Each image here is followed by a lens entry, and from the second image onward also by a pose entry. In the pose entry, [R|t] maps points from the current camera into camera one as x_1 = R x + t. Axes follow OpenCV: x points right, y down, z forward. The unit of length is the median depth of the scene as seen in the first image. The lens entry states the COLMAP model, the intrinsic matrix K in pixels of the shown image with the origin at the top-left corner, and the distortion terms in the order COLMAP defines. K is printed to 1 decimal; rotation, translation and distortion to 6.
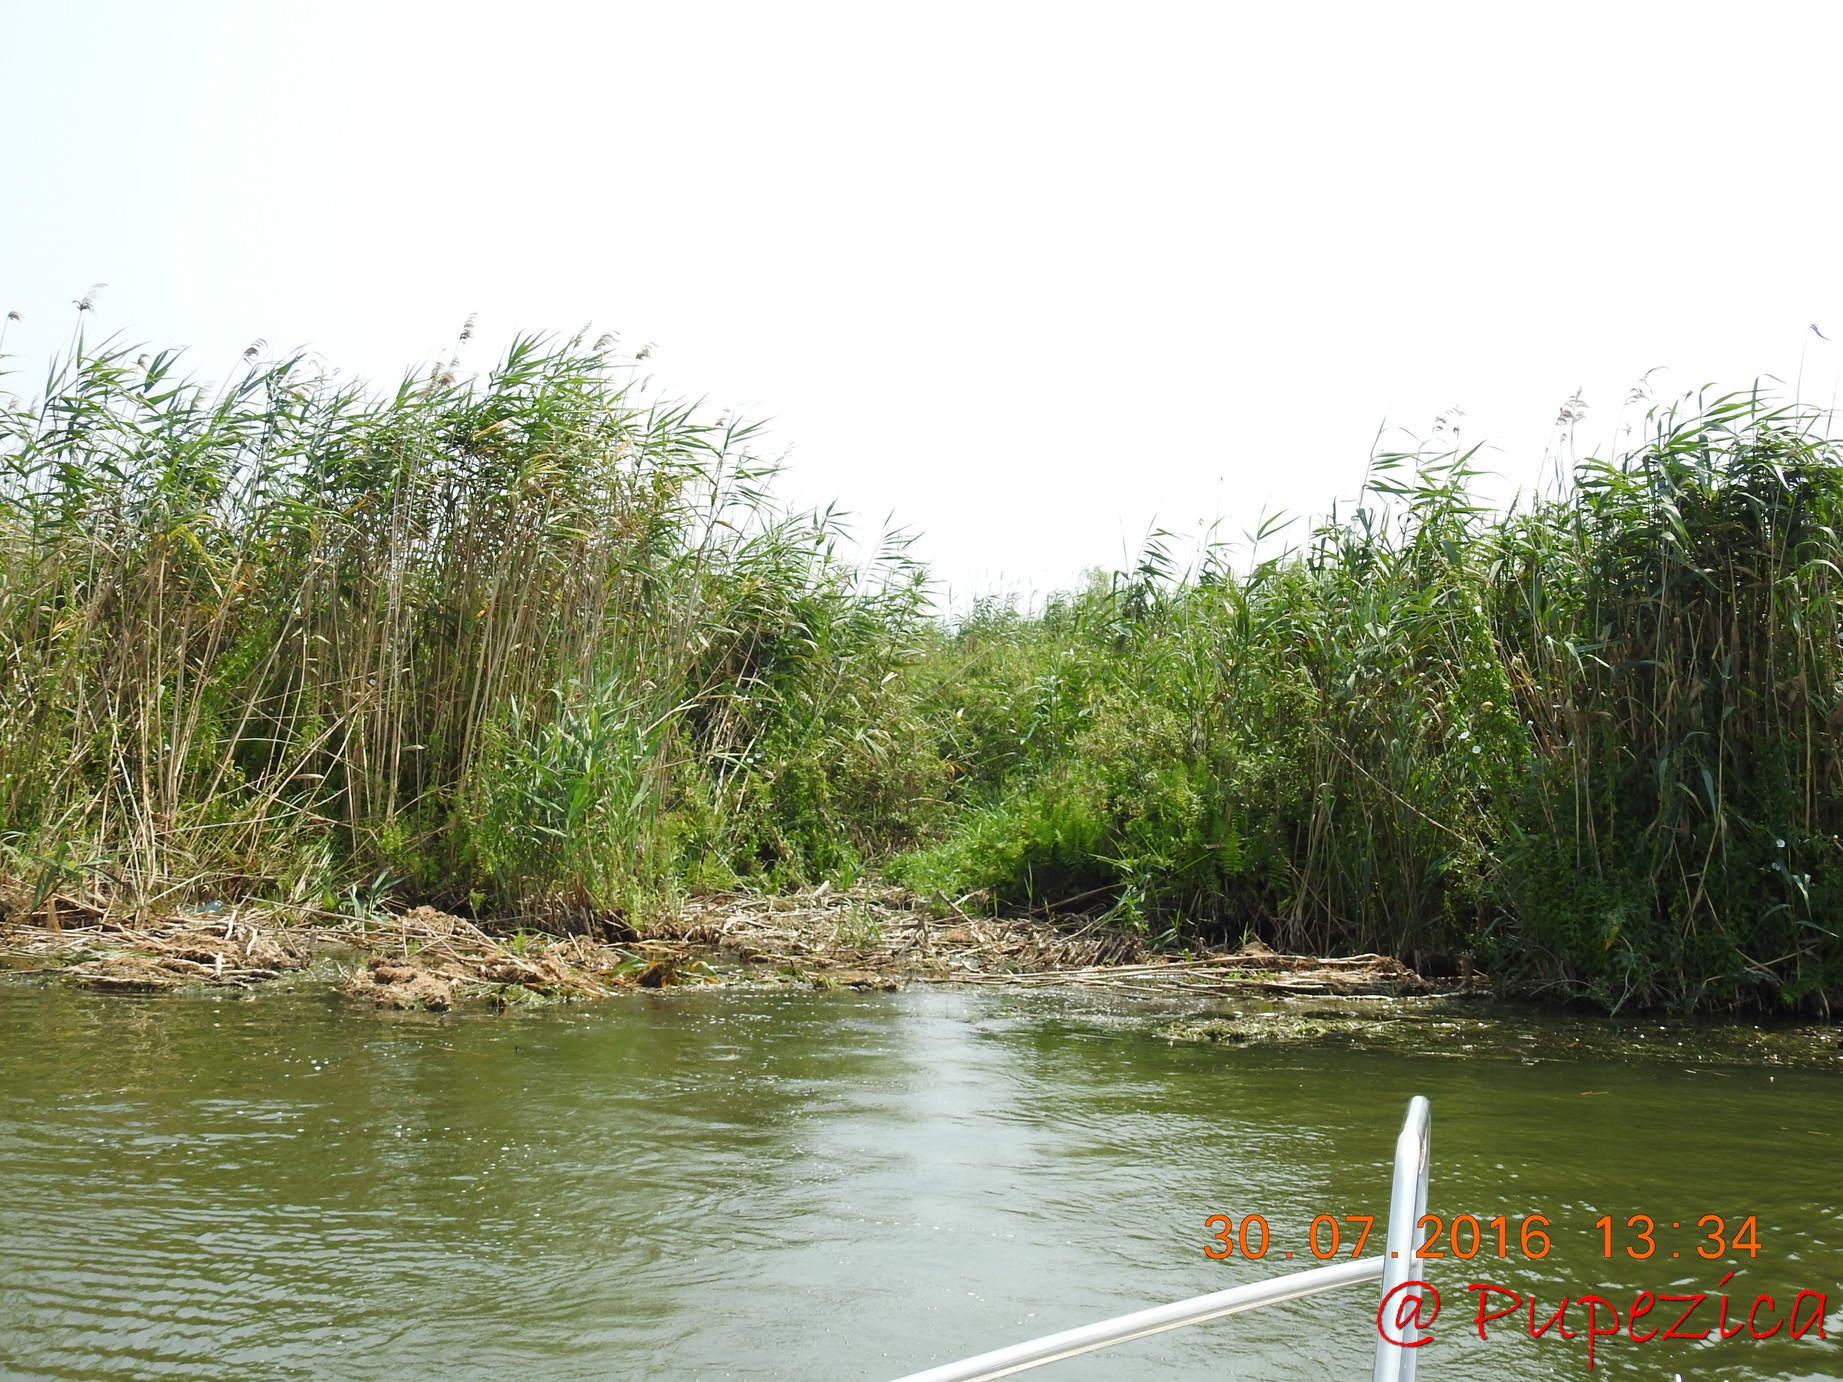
lens RADIAL K [[2493.5, 0, 921.5], [0, 2493.5, 691.0], [0, 0, 1]] dist [0.017553, 0.011736]
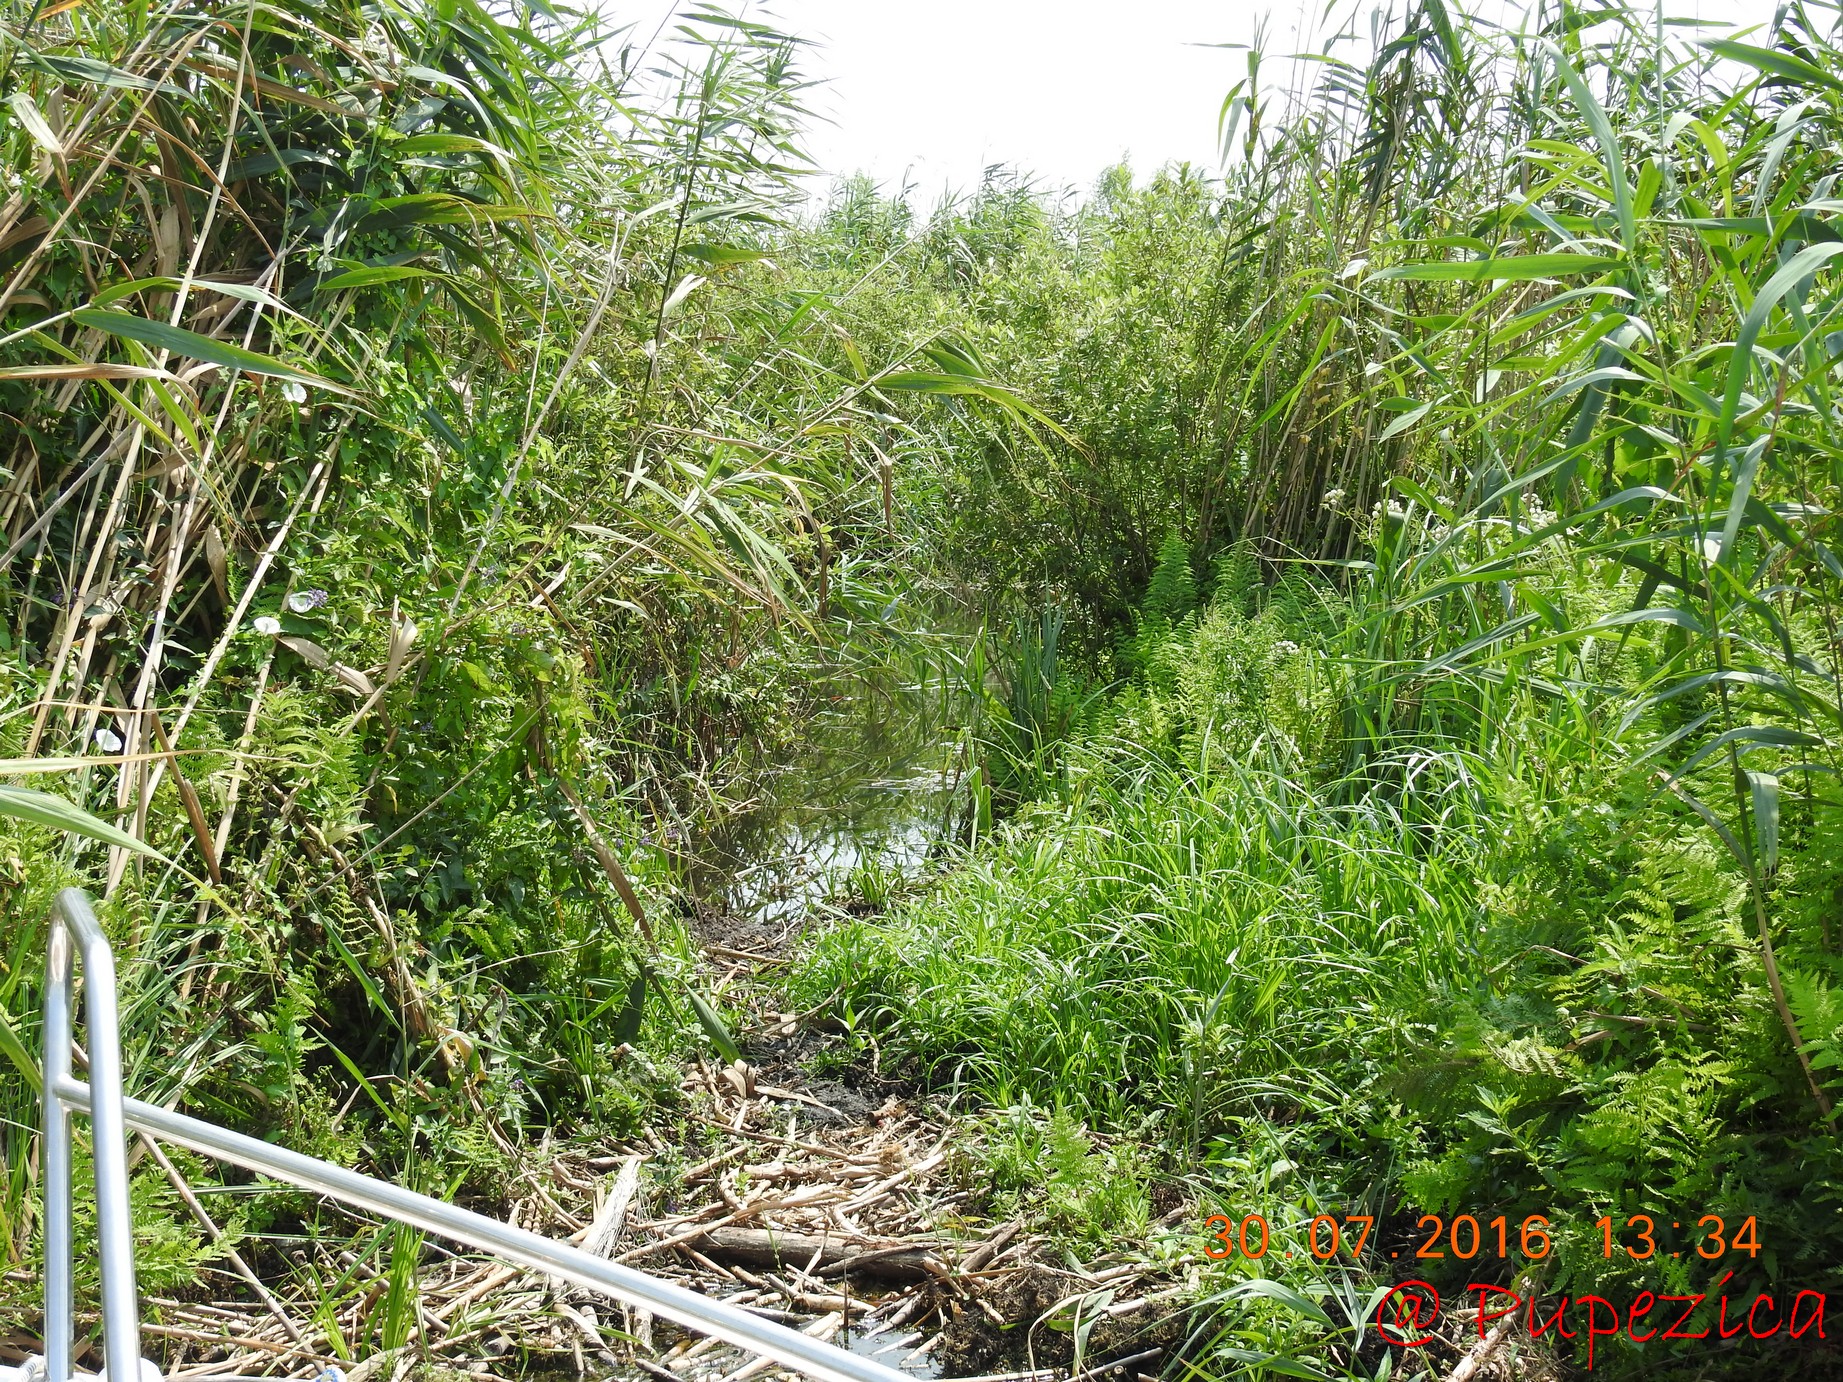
lens RADIAL K [[2987.5, 0, 921.5], [0, 2987.5, 691.0], [0, 0, 1]] dist [-0.006451, -0.015844]
pose [[0.991853, -0.038945, 0.121286, -0.044731], [0.025282, 0.993362, 0.112219, 0.003813], [-0.124851, -0.108238, 0.986254, 0.766600]]
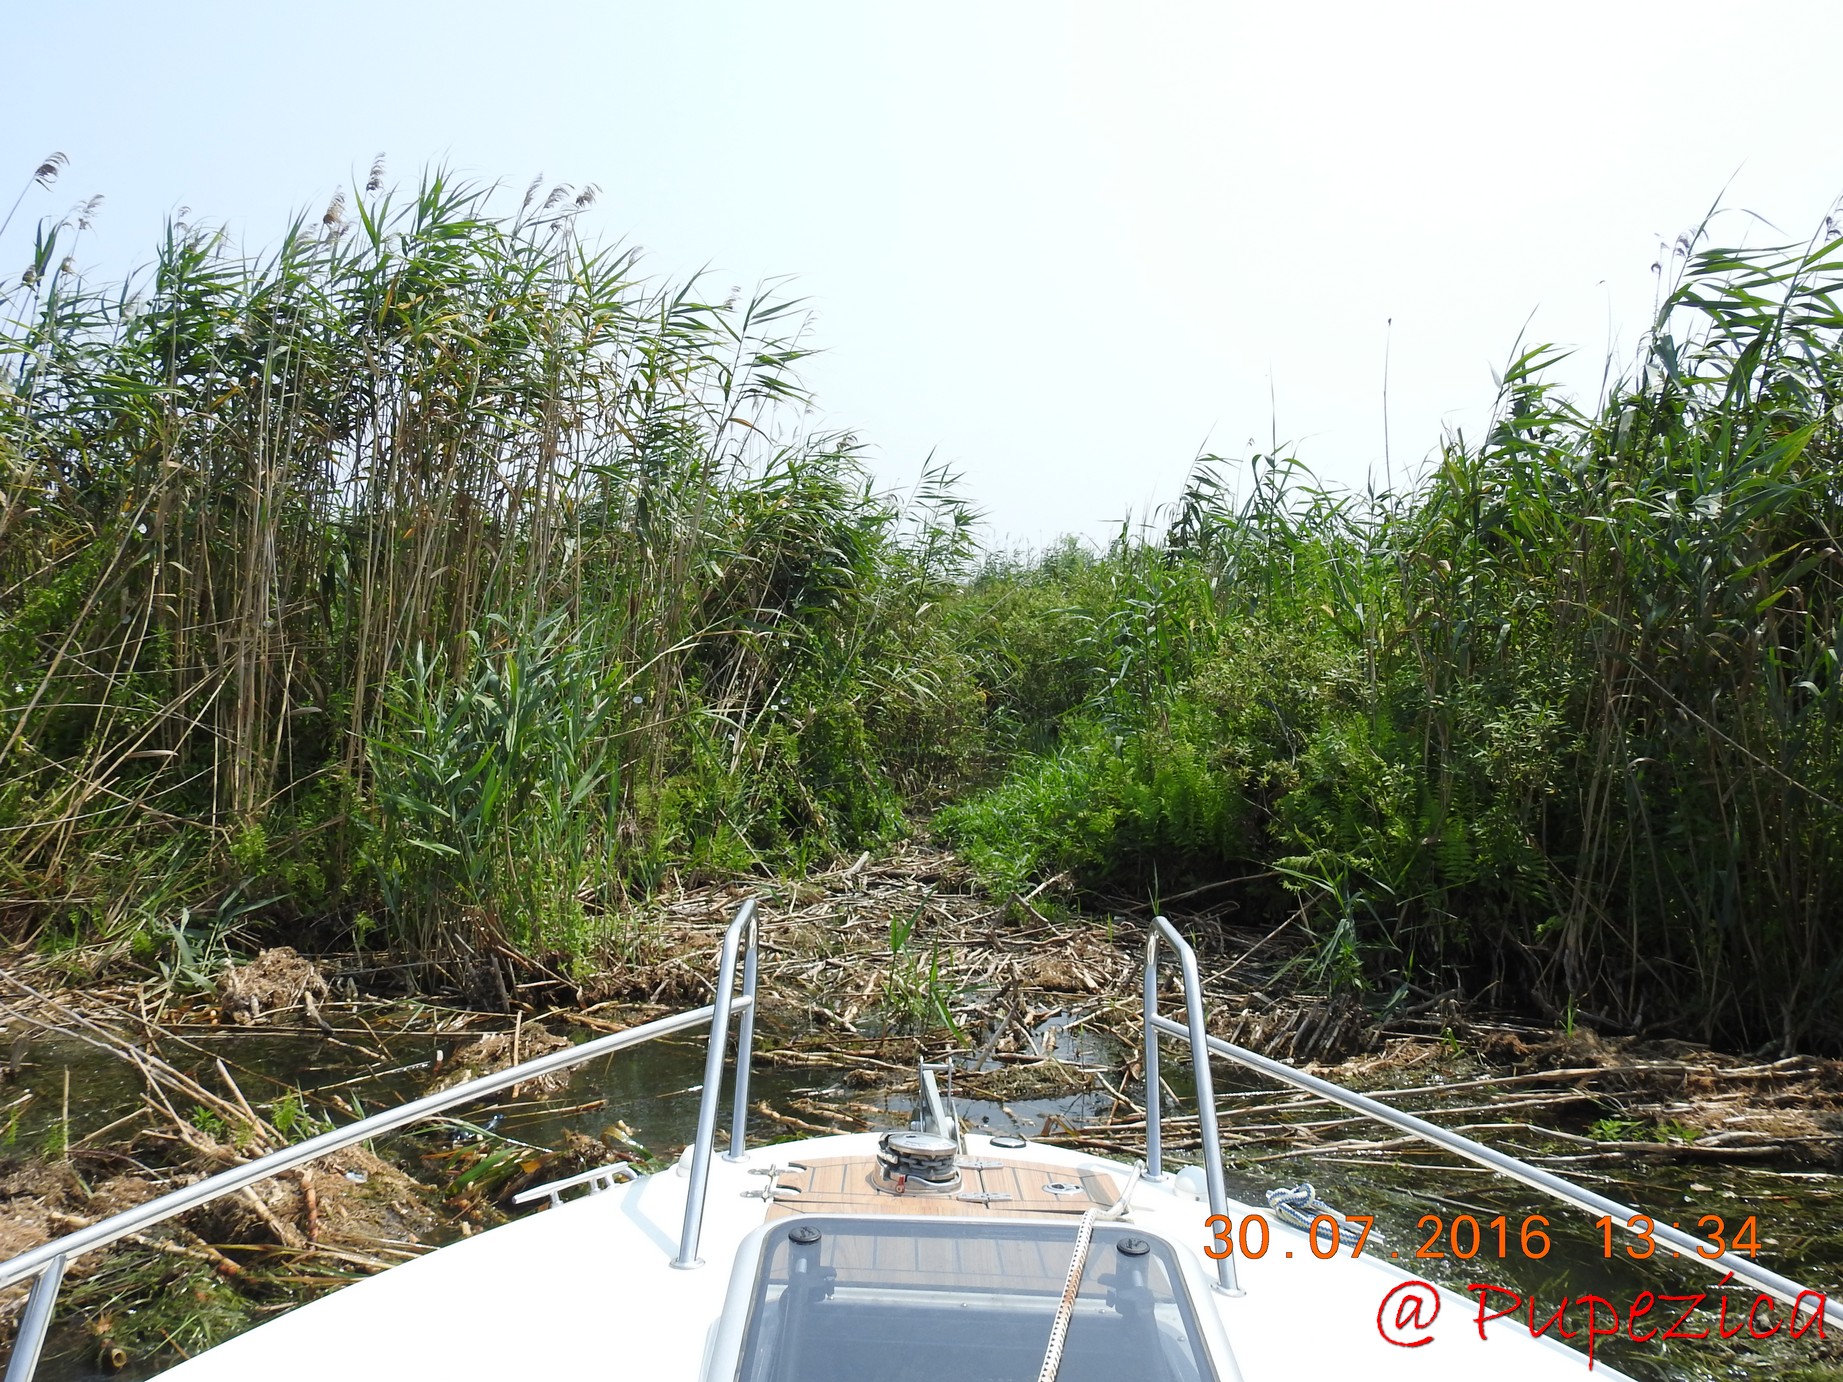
lens RADIAL K [[1581.9, 0, 921.5], [0, 1581.9, 691.0], [0, 0, 1]] dist [0.012224, 0.008174]
pose [[0.999768, -0.019435, -0.009289, -0.013888], [0.019783, 0.999047, 0.038915, 0.002006], [0.008524, -0.039090, 0.999199, 0.493289]]
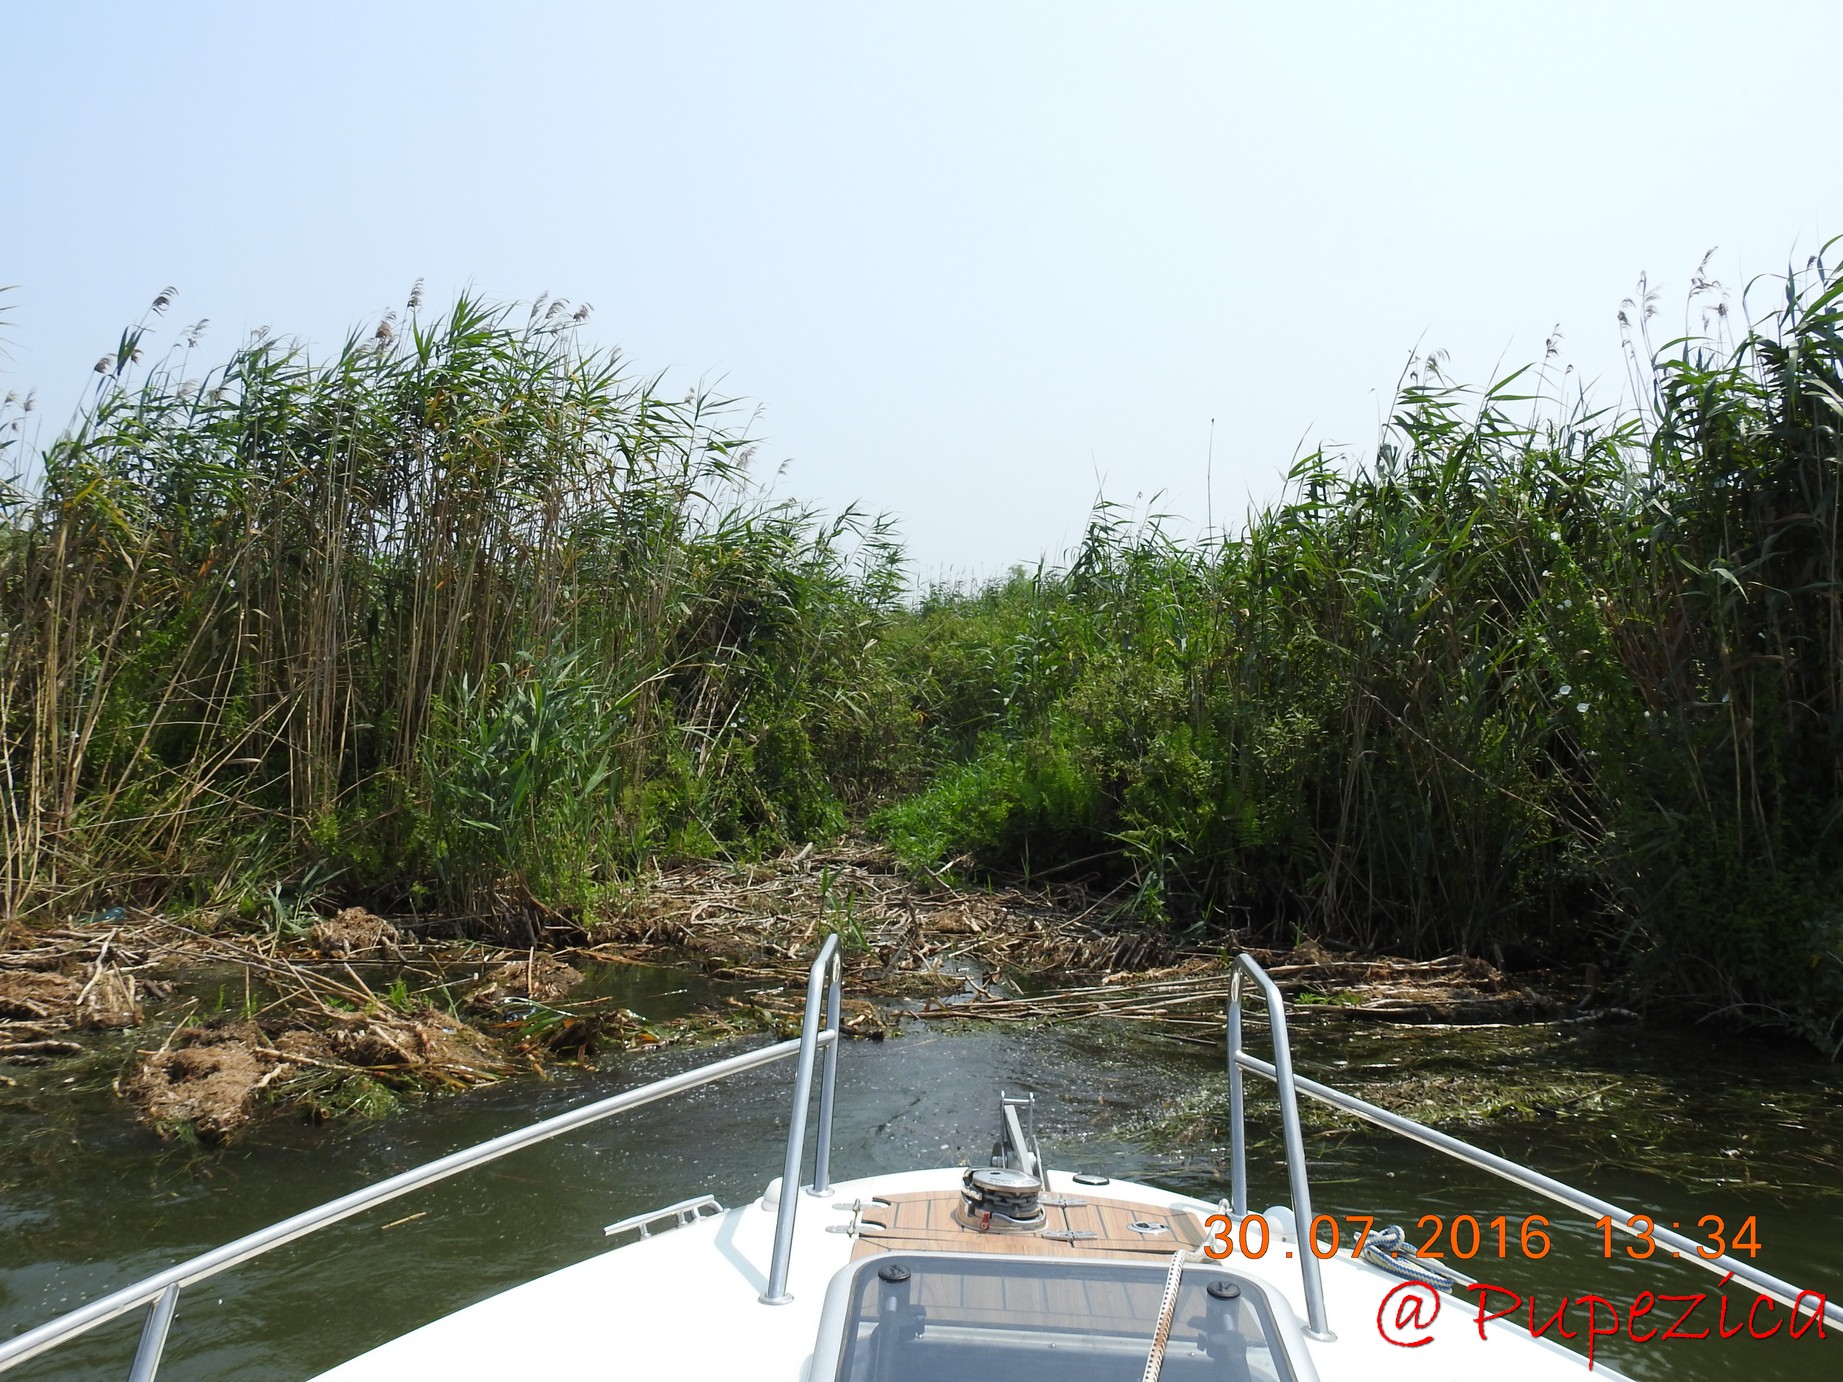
lens RADIAL K [[1581.9, 0, 921.5], [0, 1581.9, 691.0], [0, 0, 1]] dist [0.012224, 0.008174]
pose [[0.999515, -0.024614, 0.019061, -0.003488], [0.024167, 0.999436, 0.023332, 0.000463], [-0.019625, -0.022860, 0.999546, 0.372625]]
